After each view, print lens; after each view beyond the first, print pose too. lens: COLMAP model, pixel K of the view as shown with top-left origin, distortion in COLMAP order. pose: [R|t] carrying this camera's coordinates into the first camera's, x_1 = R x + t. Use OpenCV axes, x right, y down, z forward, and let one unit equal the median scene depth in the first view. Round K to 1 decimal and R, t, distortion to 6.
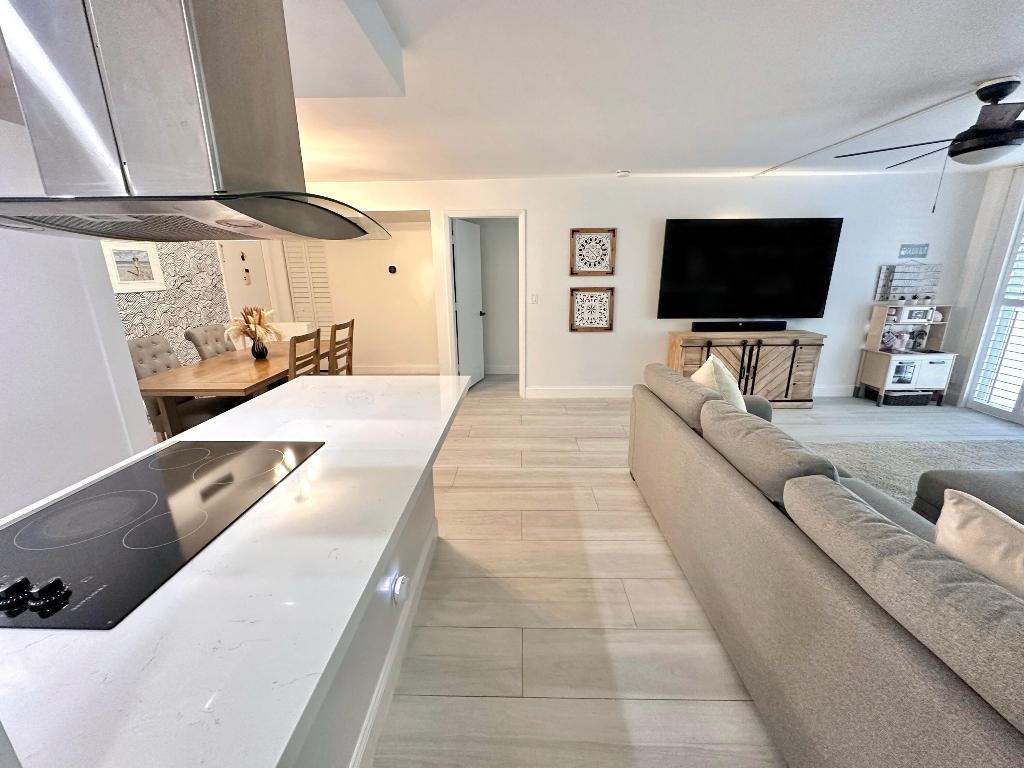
lens RADIAL K [[417.2, 0, 512.0], [0, 417.2, 384.0], [0, 0, 1]] dist [0.002160, 0.000272]
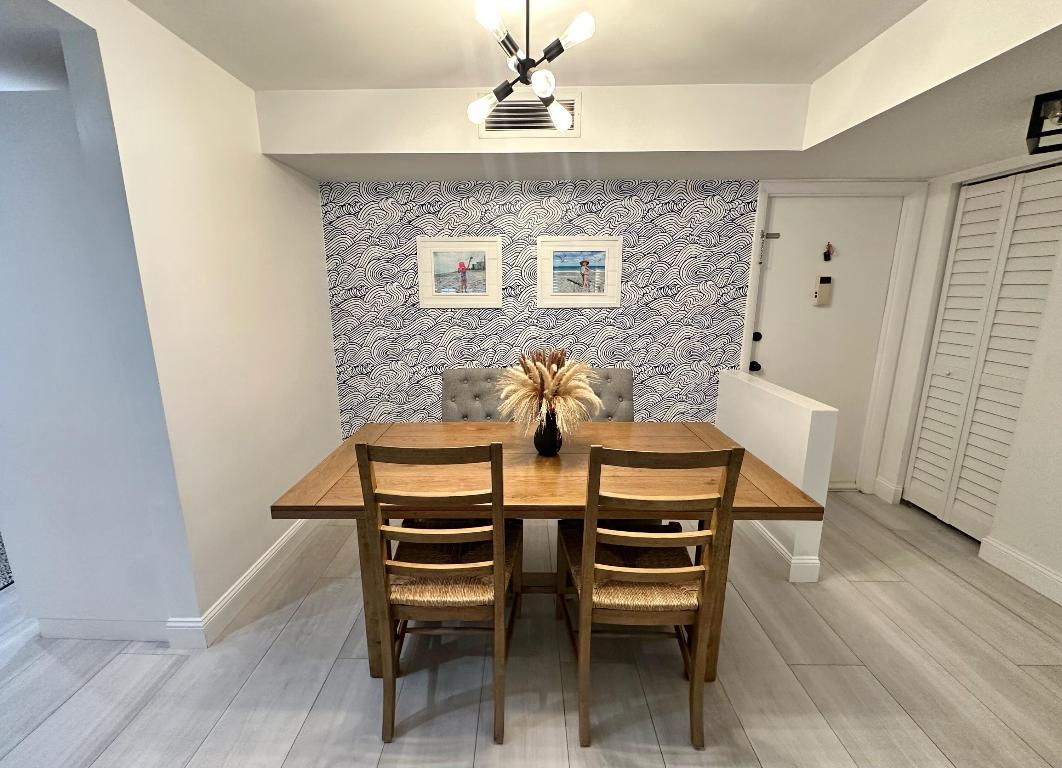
lens RADIAL K [[441.7, 0, 517.6], [0, 441.7, 381.5], [0, 0, 1]] dist [-0.002368, -0.000101]
pose [[0.001857, 0.226181, -0.974084, -0.110923], [-0.267004, 0.938834, 0.217487, -0.242583], [0.963694, 0.259680, 0.062135, 0.897982]]
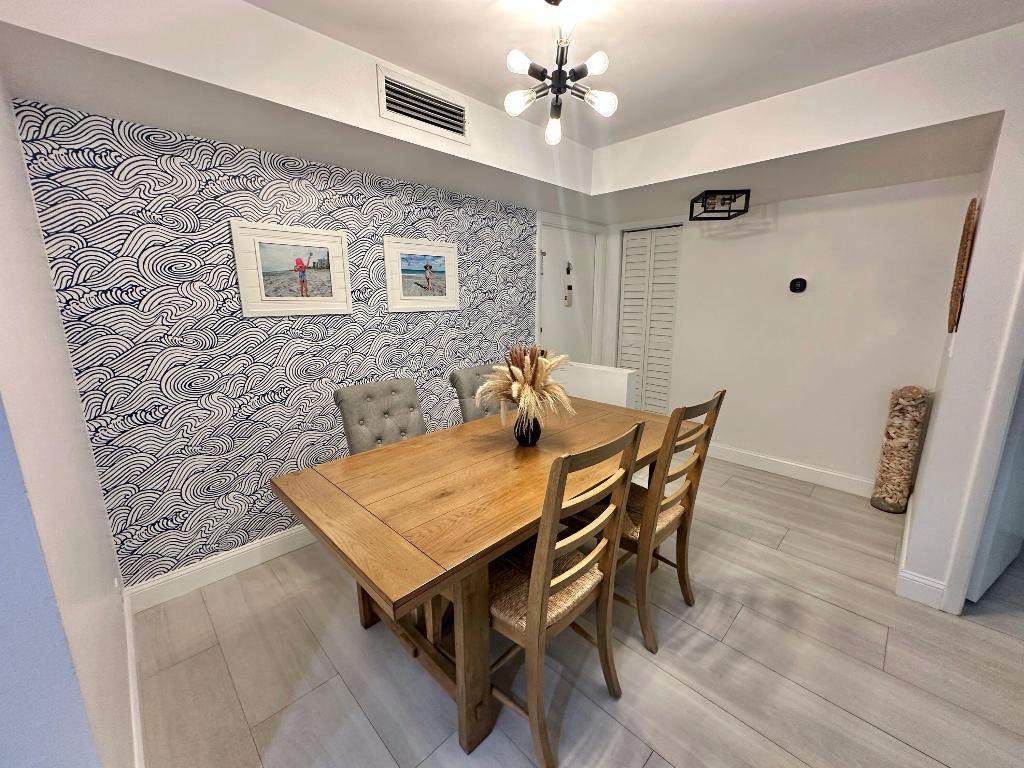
lens RADIAL K [[416.2, 0, 512.0], [0, 416.2, 384.0], [0, 0, 1]] dist [-0.000053, -0.000241]
pose [[0.727672, 0.149433, -0.669450, -0.272739], [-0.189543, 0.981785, 0.013123, -0.134864], [0.659217, 0.117341, 0.742741, 0.579227]]
